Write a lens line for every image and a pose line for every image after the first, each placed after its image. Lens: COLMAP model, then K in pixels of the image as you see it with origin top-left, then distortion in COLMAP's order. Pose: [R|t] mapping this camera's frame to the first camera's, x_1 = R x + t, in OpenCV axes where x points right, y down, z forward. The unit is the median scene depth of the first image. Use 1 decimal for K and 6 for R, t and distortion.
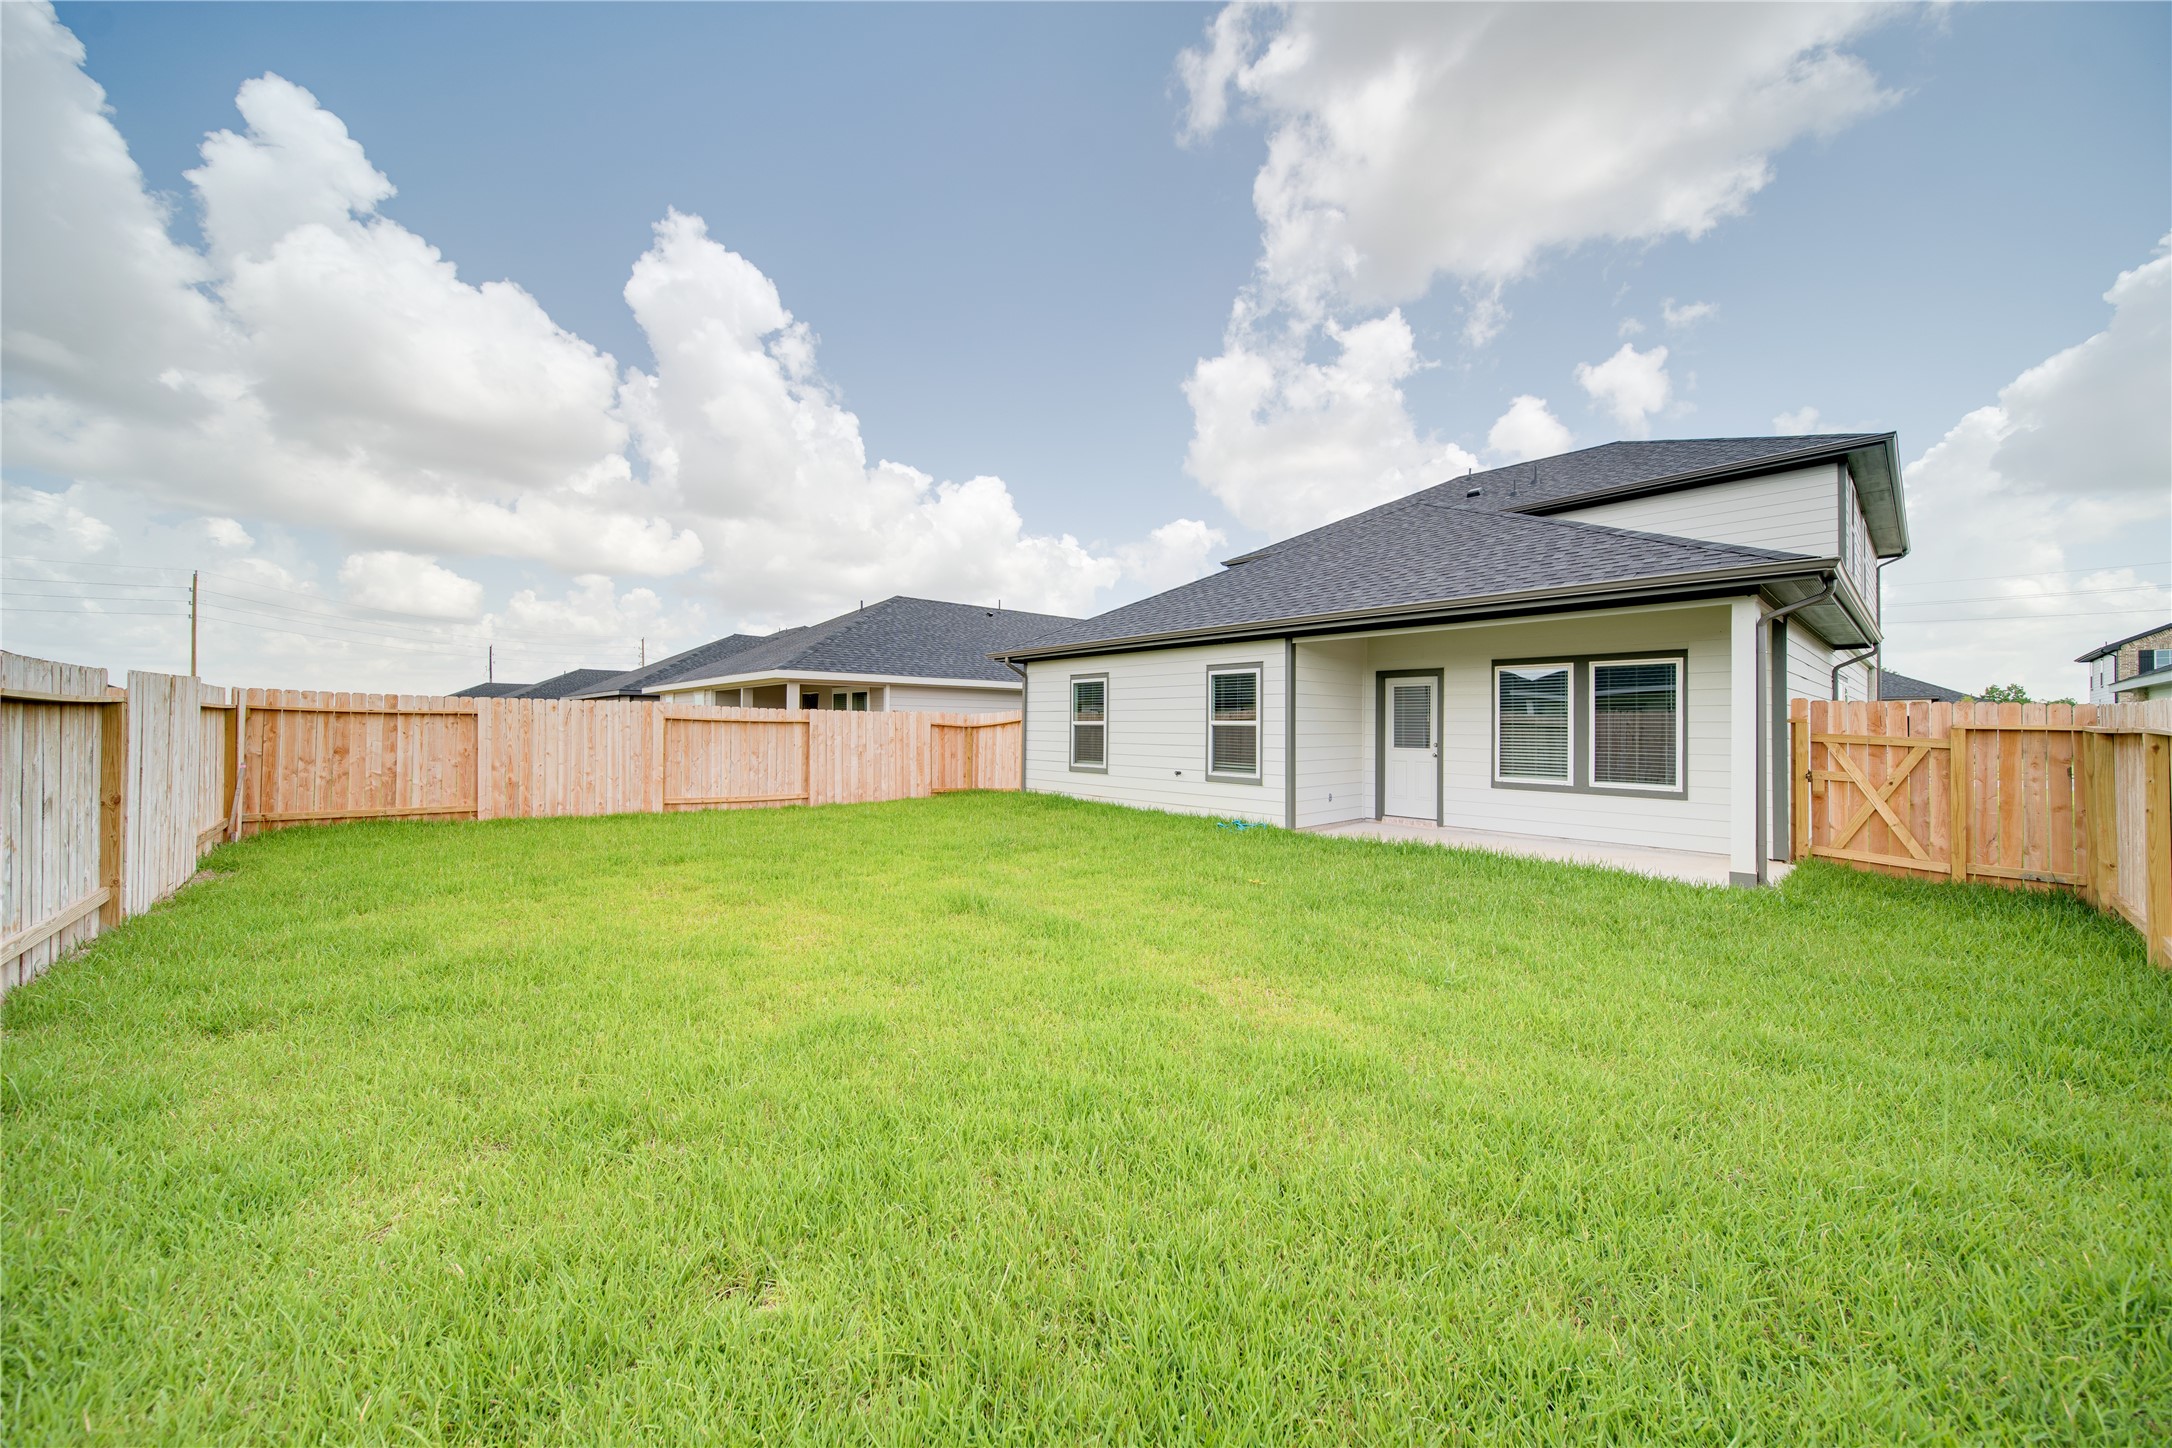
lens RADIAL K [[761.7, 0, 1081.7], [0, 761.7, 717.4], [0, 0, 1]] dist [0.002833, -0.002668]
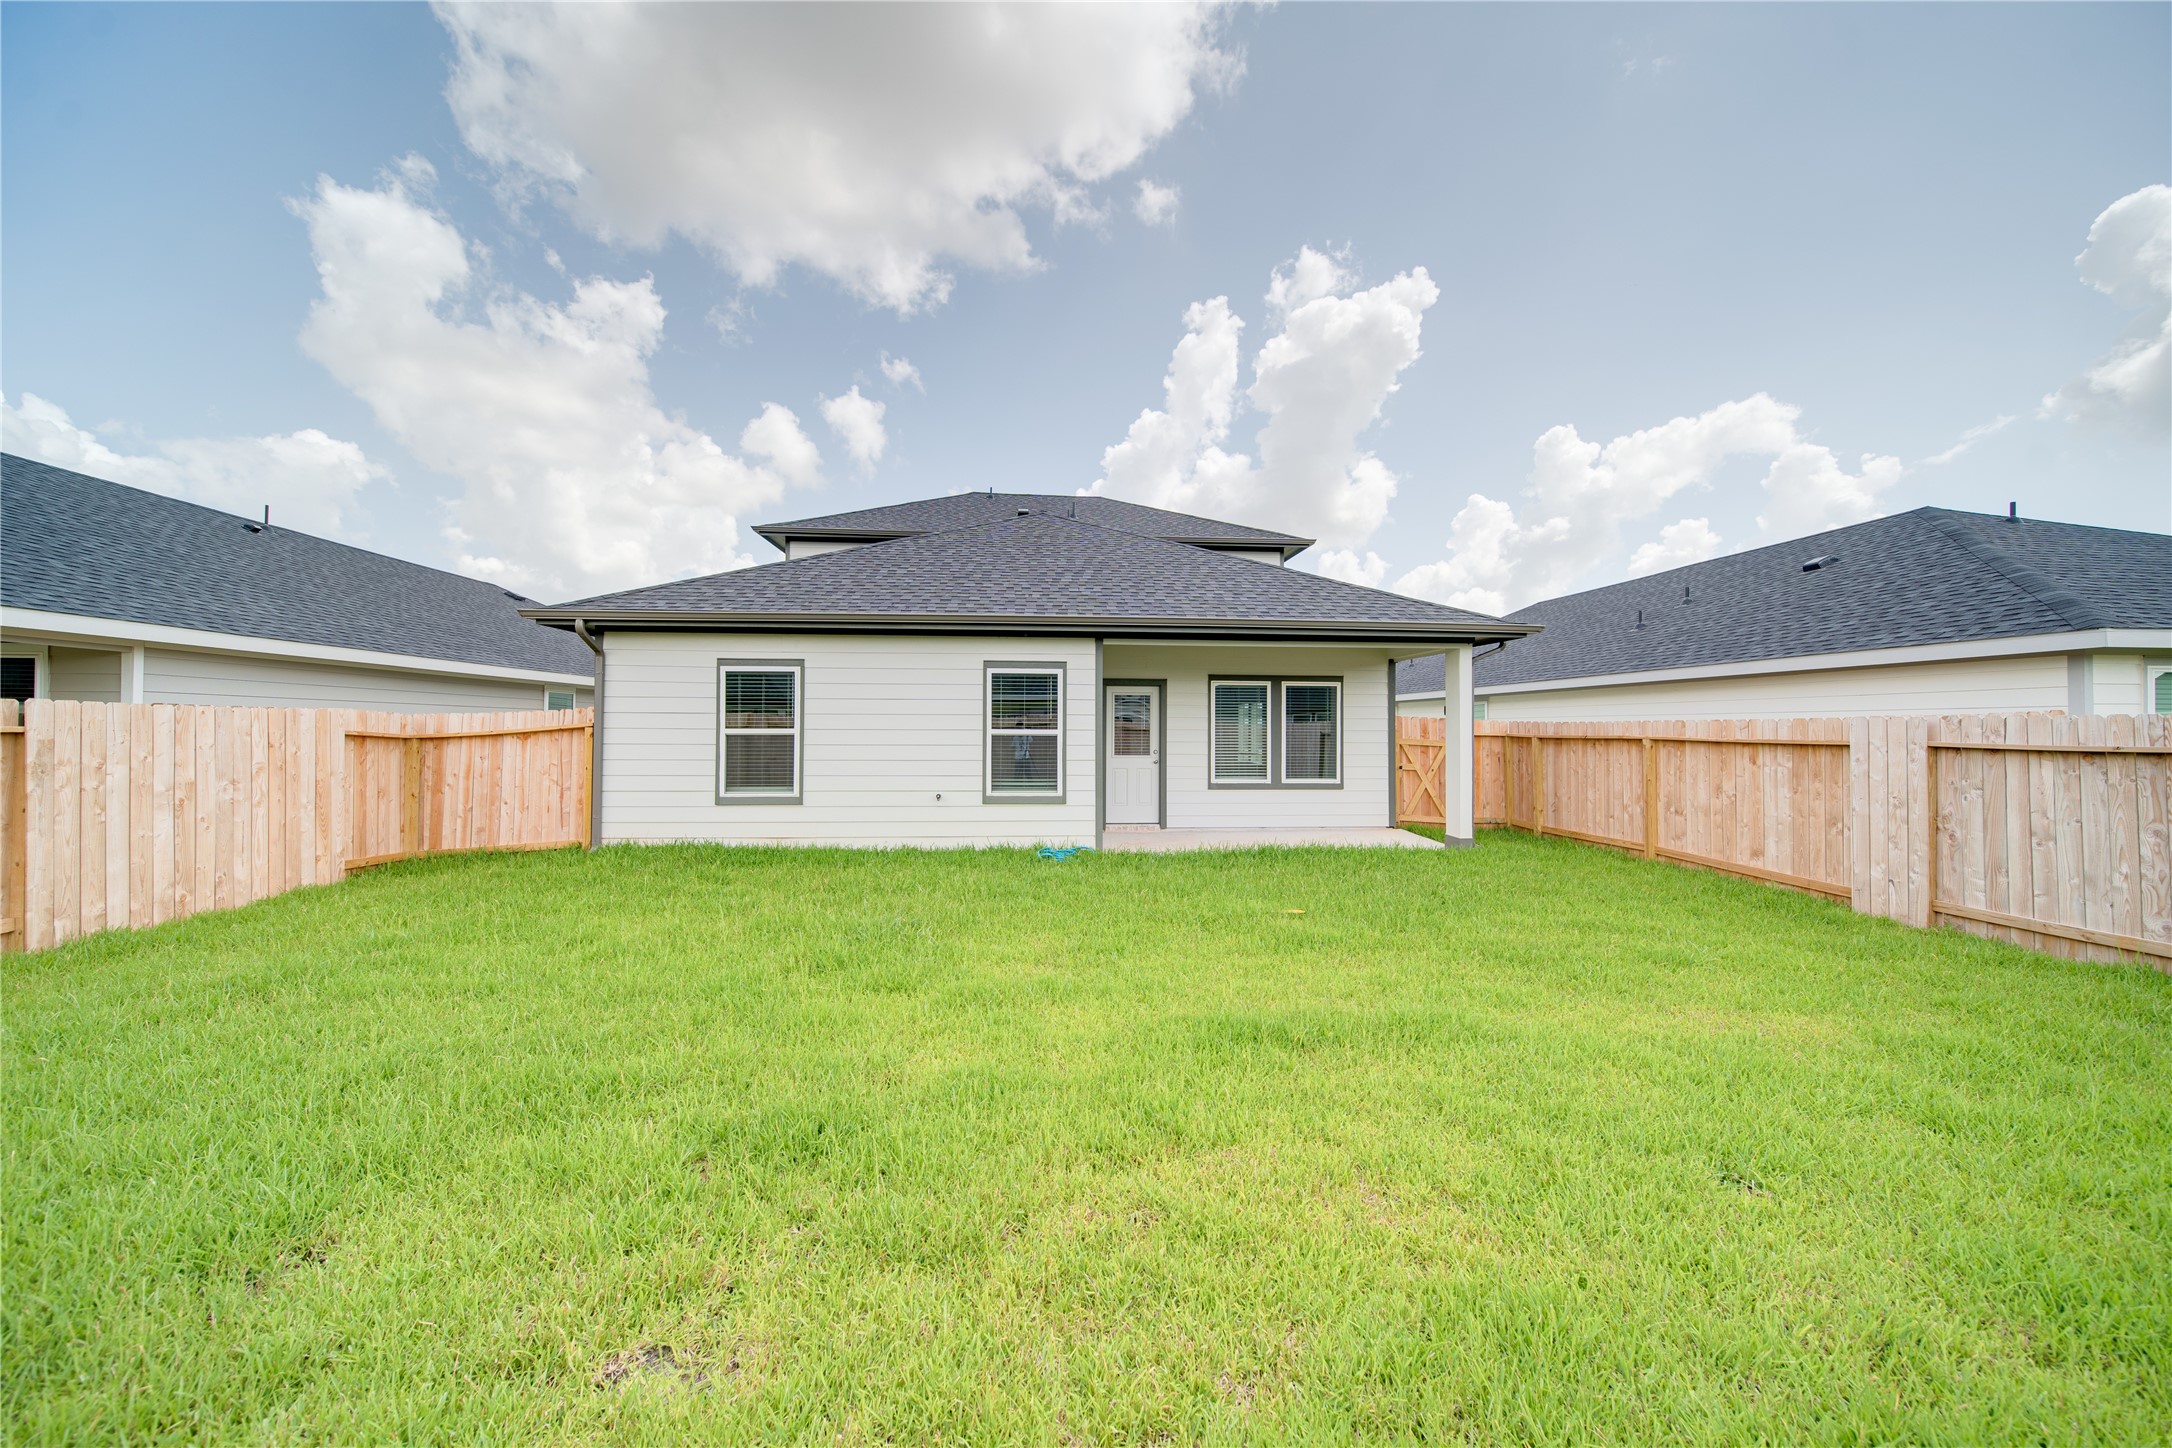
lens RADIAL K [[788.8, 0, 1086.0], [0, 788.8, 724.0], [0, 0, 1]] dist [0.002167, 0.000081]
pose [[0.595093, 0.000749, 0.803657, -0.433300], [-0.009717, 0.999933, 0.006263, -0.007456], [-0.803598, -0.011537, 0.595060, 0.398491]]
